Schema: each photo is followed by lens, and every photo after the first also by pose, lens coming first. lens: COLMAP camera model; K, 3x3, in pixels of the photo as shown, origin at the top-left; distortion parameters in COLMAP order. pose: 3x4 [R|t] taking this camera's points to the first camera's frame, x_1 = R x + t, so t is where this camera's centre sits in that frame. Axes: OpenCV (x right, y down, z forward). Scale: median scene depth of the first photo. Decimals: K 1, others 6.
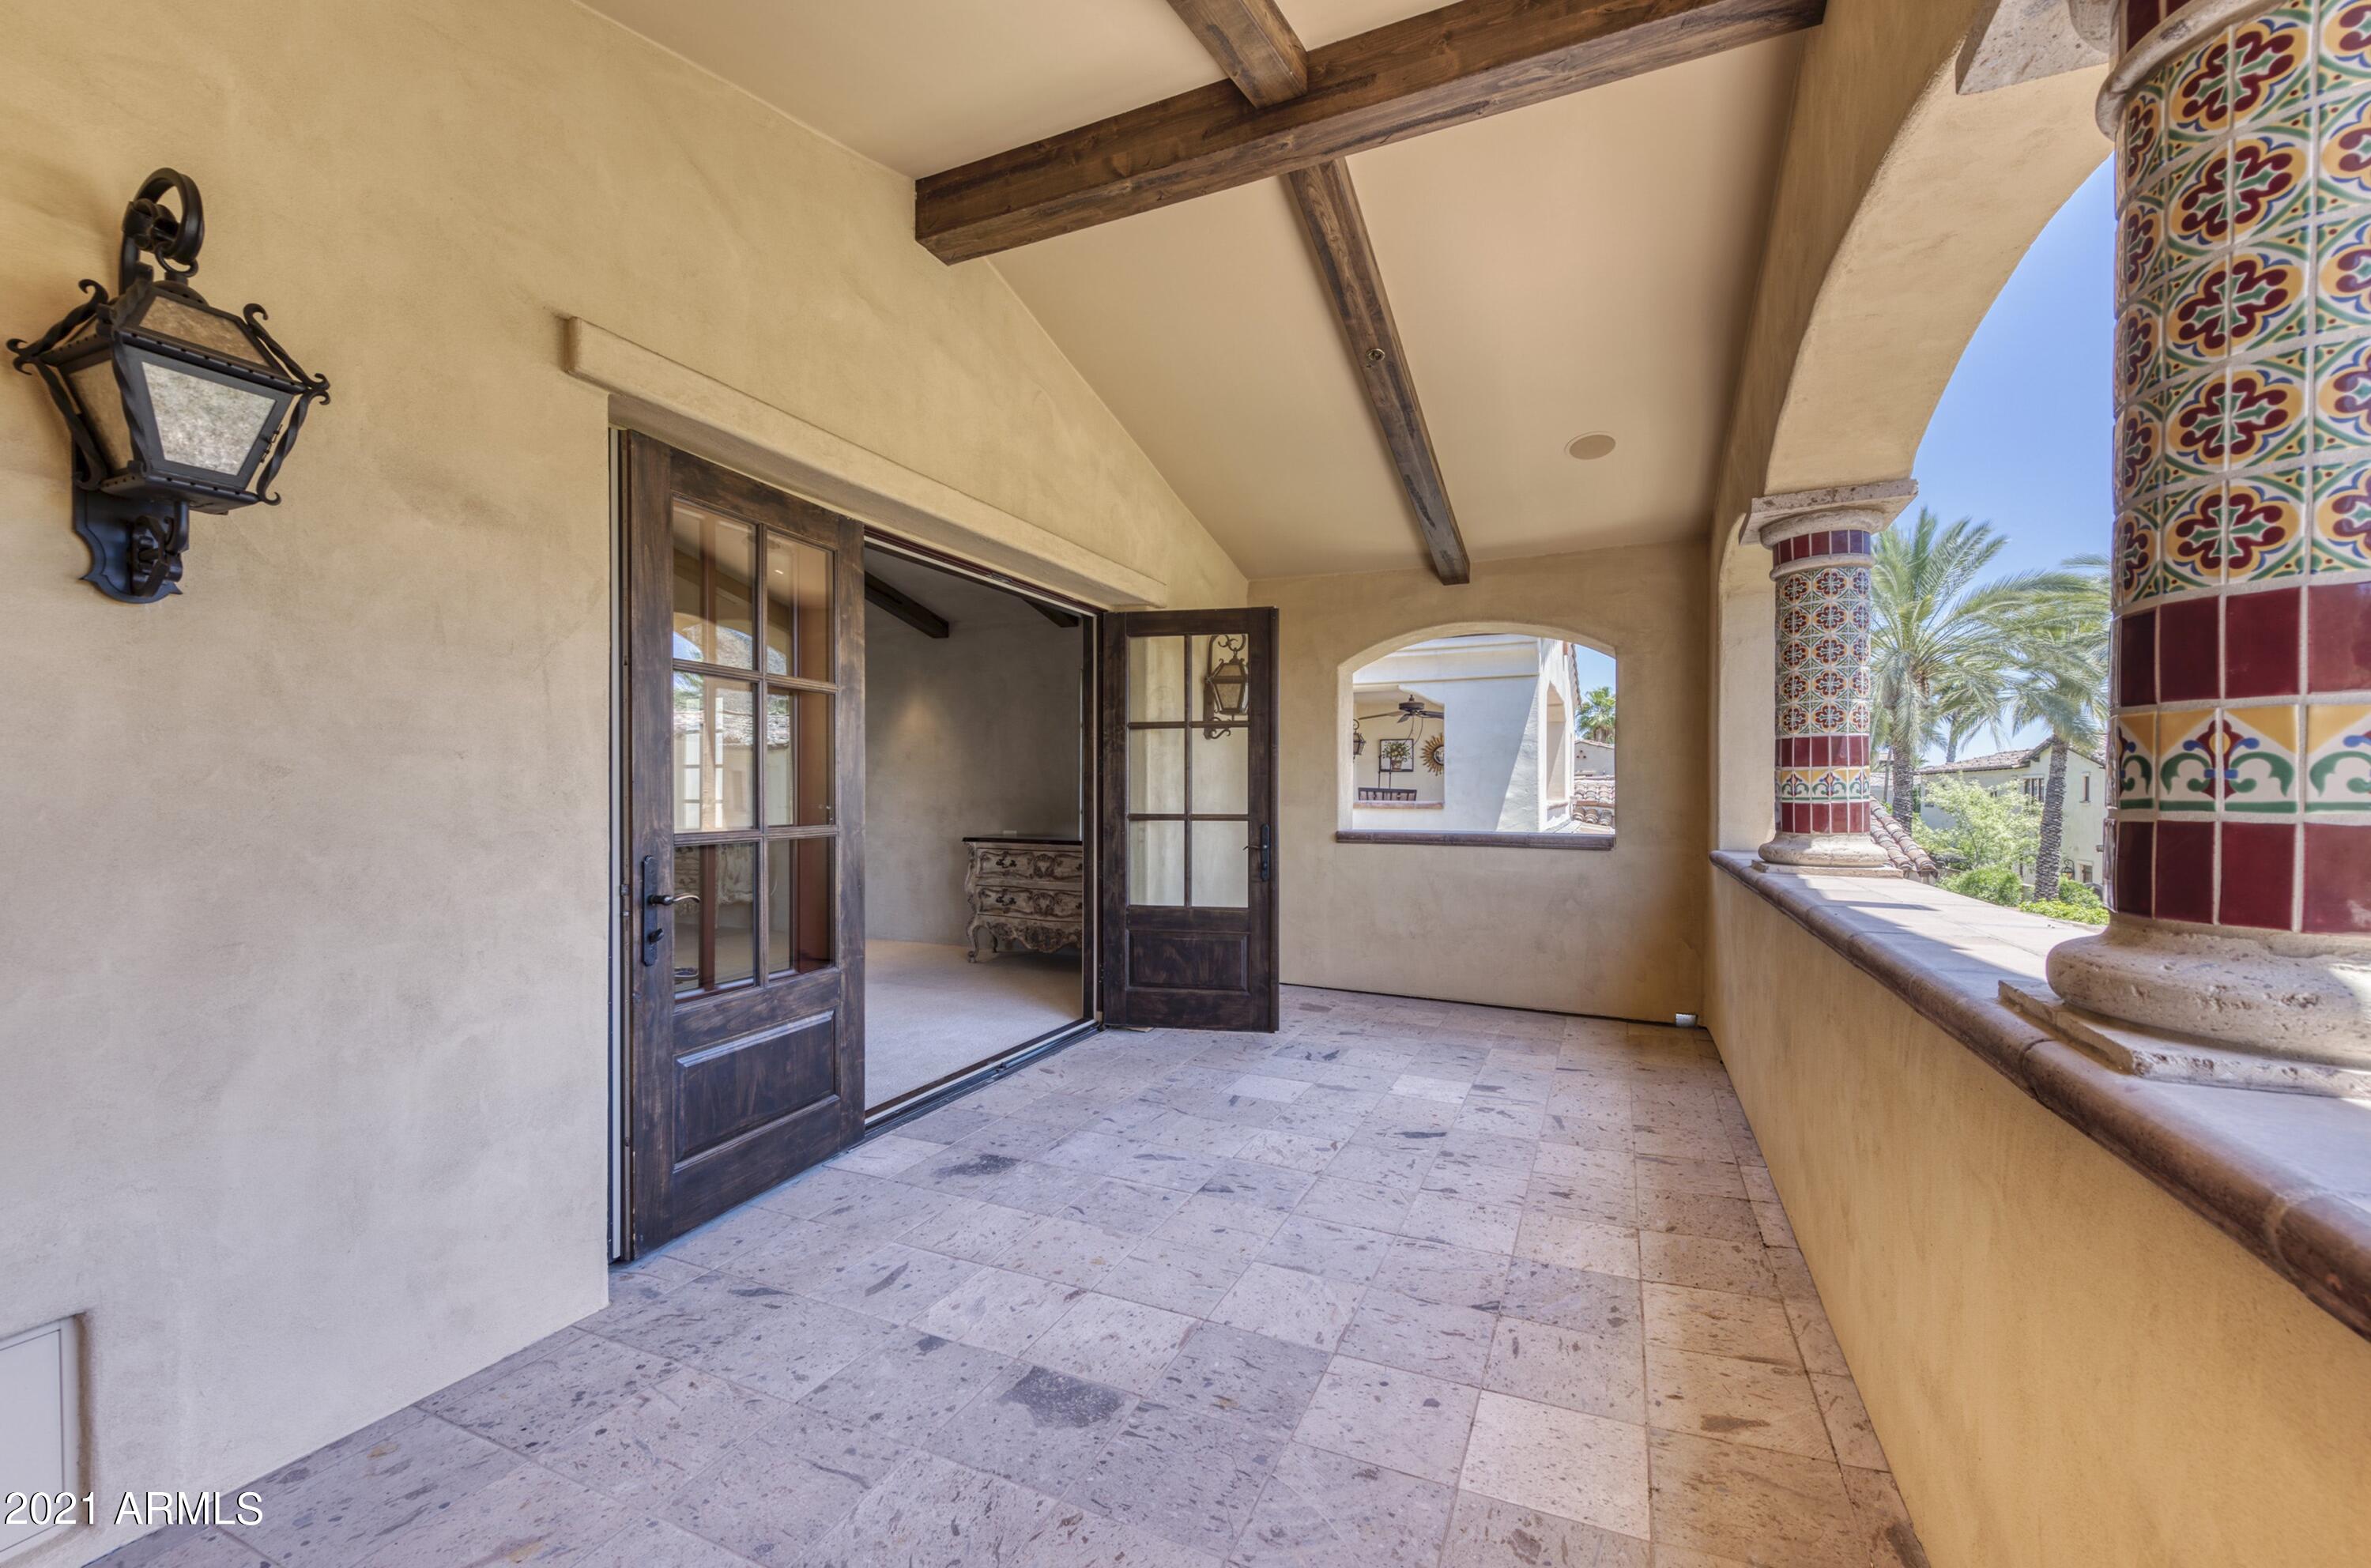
lens RADIAL K [[922.6, 0, 1156.2], [0, 922.6, 777.9], [0, 0, 1]] dist [0.000266, -0.000158]
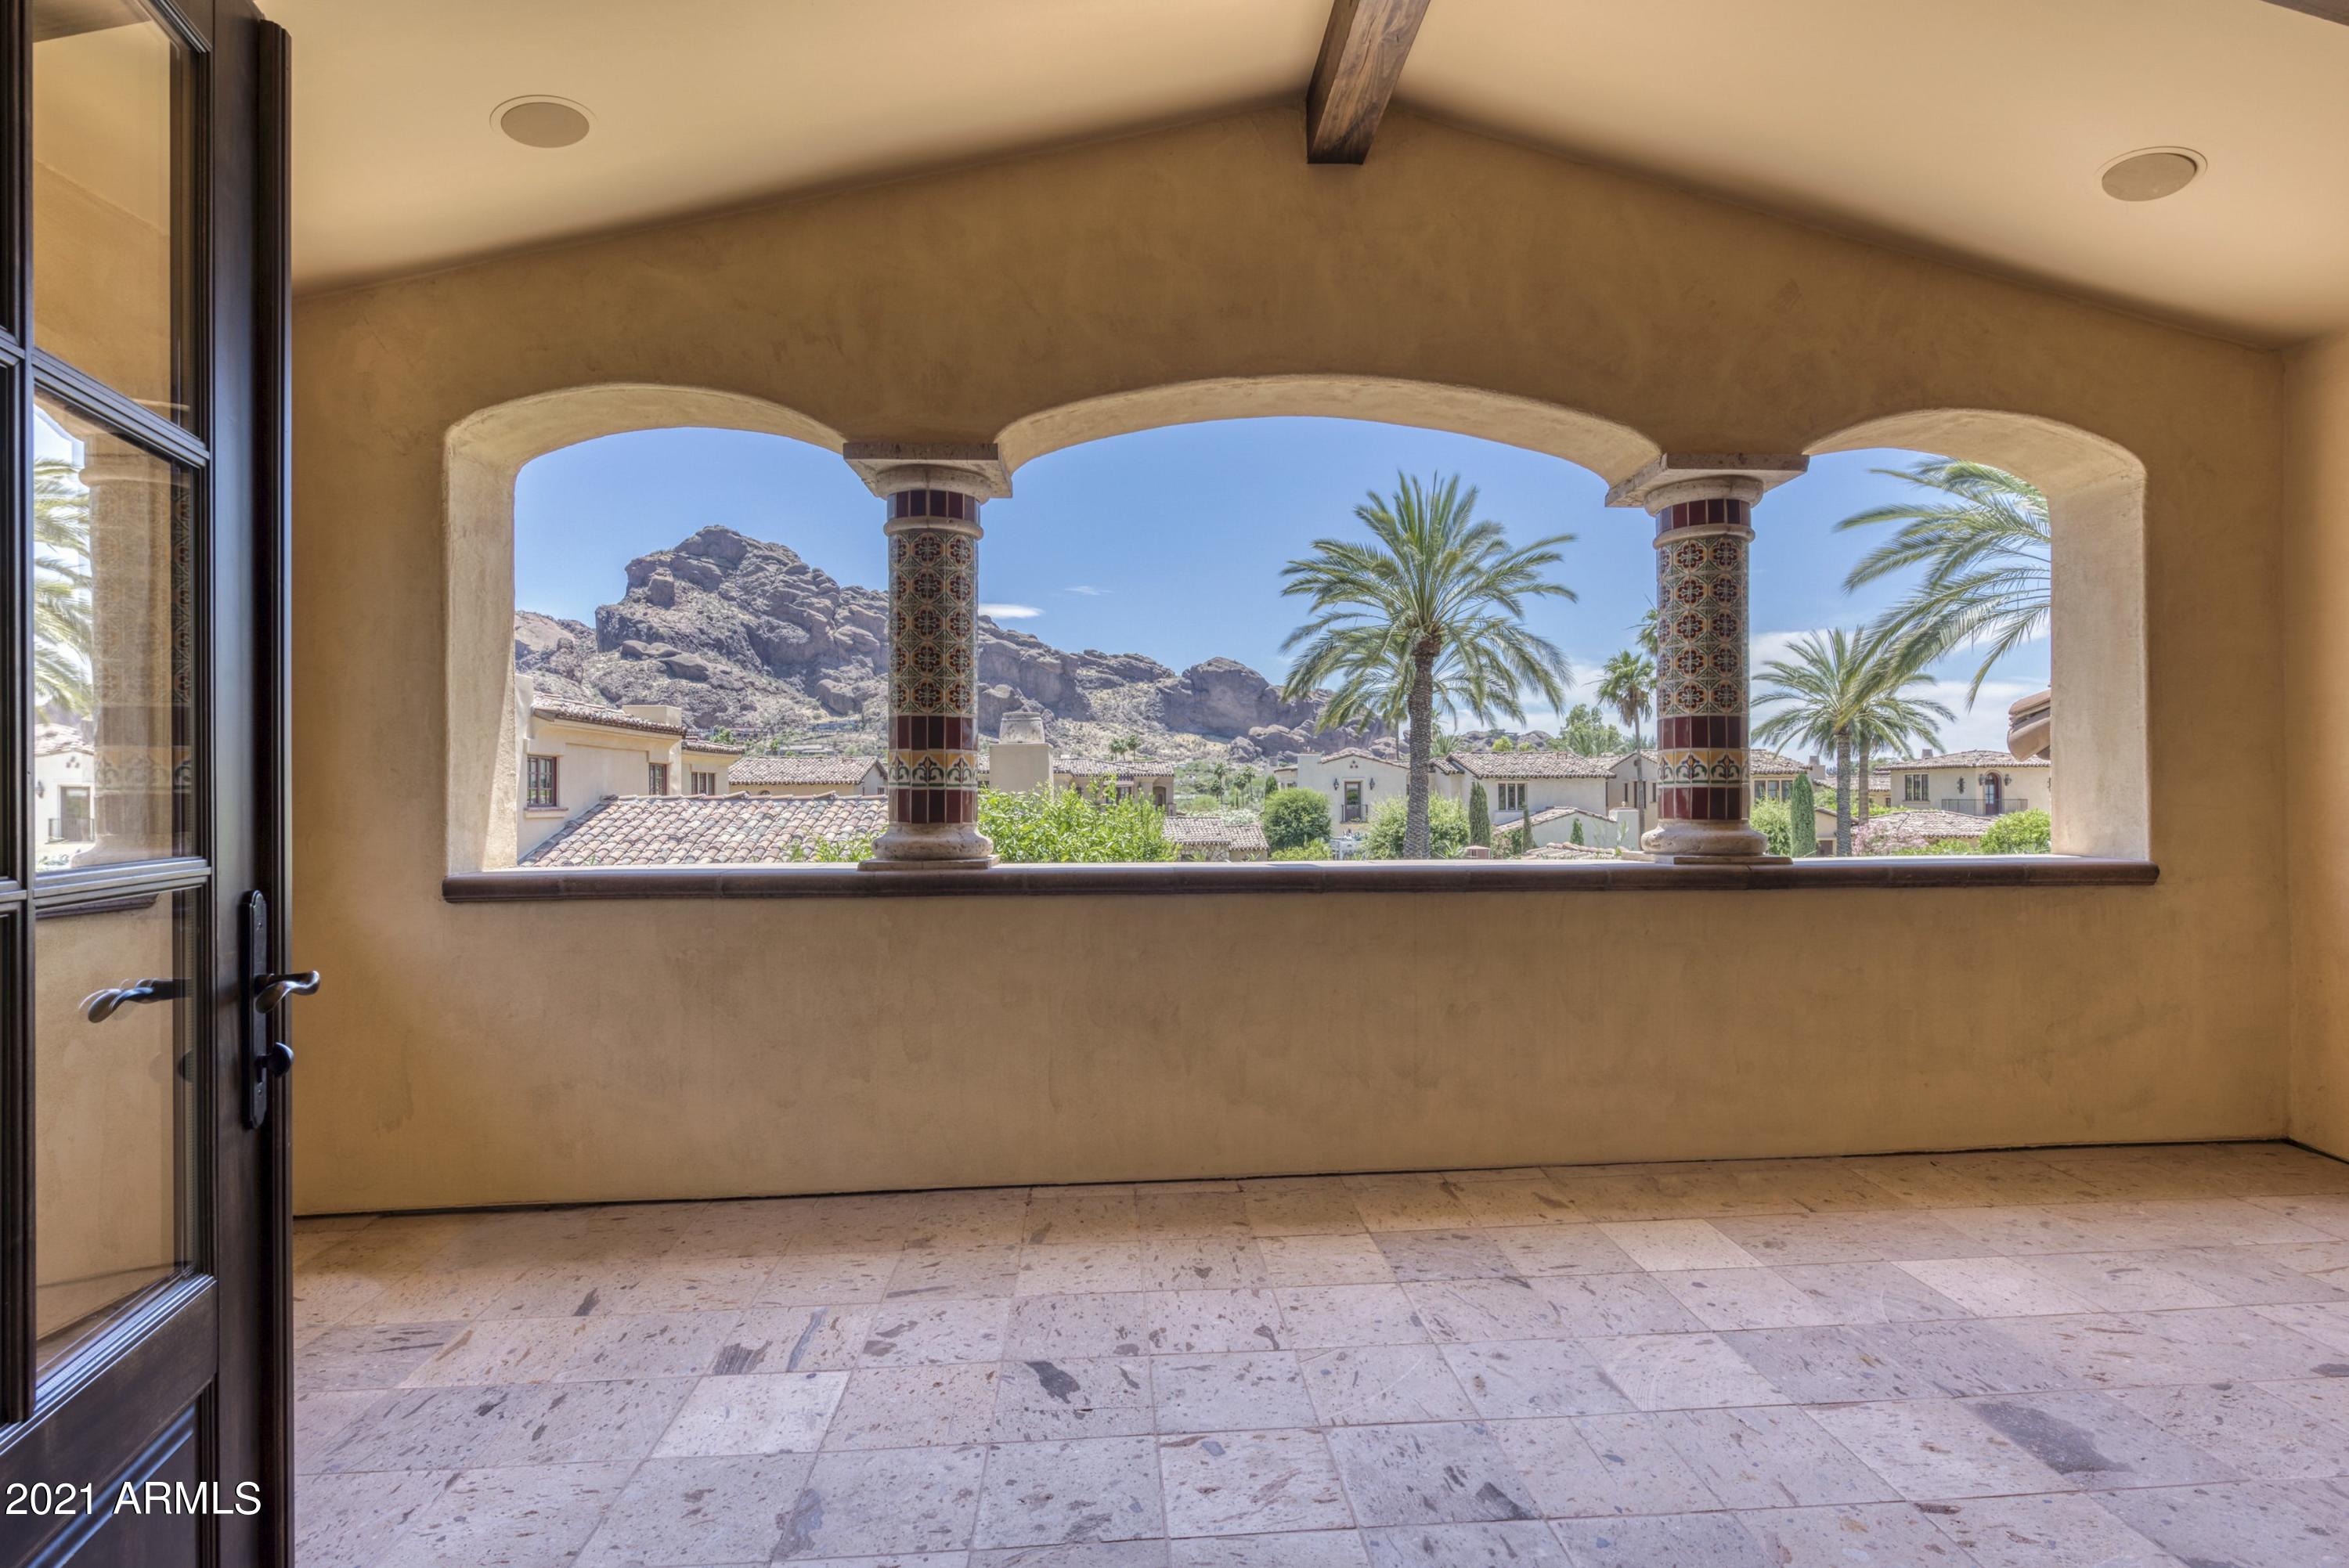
lens RADIAL K [[1191.9, 0, 1177.0], [0, 1191.9, 775.9], [0, 0, 1]] dist [0.003640, -0.001644]
pose [[-0.513932, 0.011531, 0.857753, -0.403922], [-0.013217, 0.999685, -0.021358, 0.034812], [-0.857729, -0.022313, -0.513618, 1.400978]]
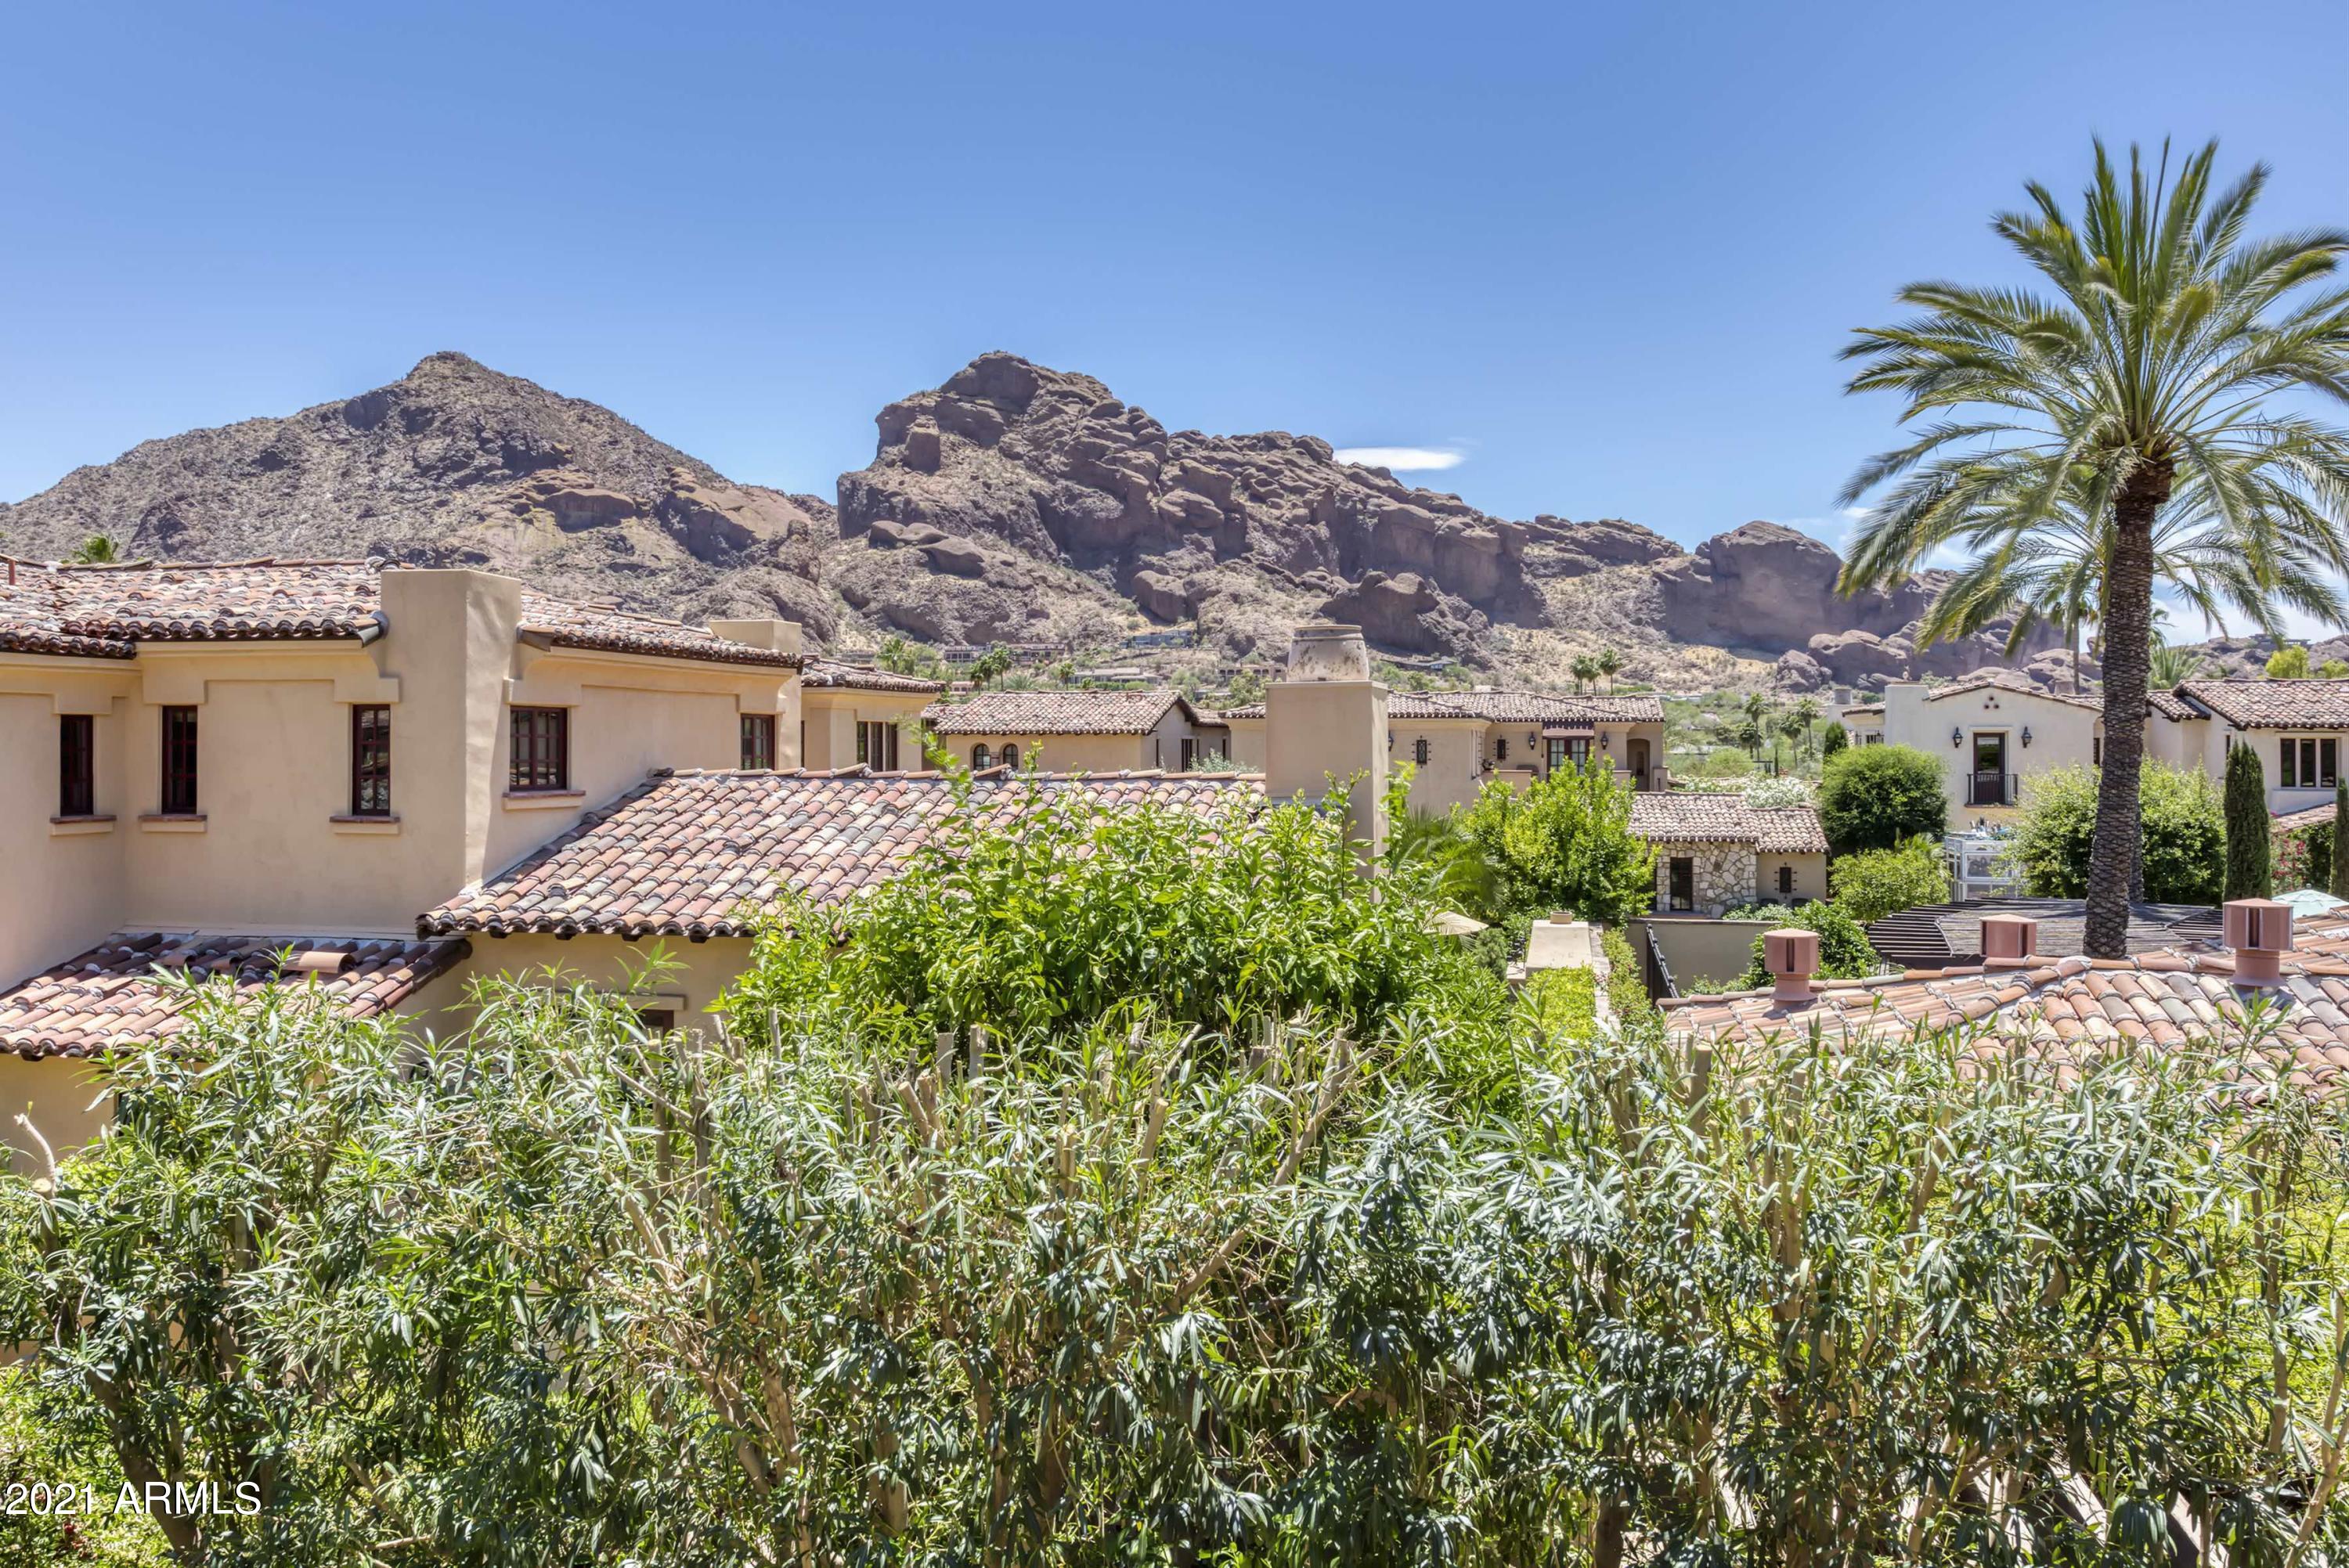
lens RADIAL K [[1751.7, 0, 1198.5], [0, 1751.7, 731.2], [0, 0, 1]] dist [0.003416, -0.001452]
pose [[-0.255860, -0.002601, 0.966710, 0.418354], [-0.019936, 0.999798, -0.002586, -0.073771], [-0.966508, -0.019934, -0.255860, 0.680991]]
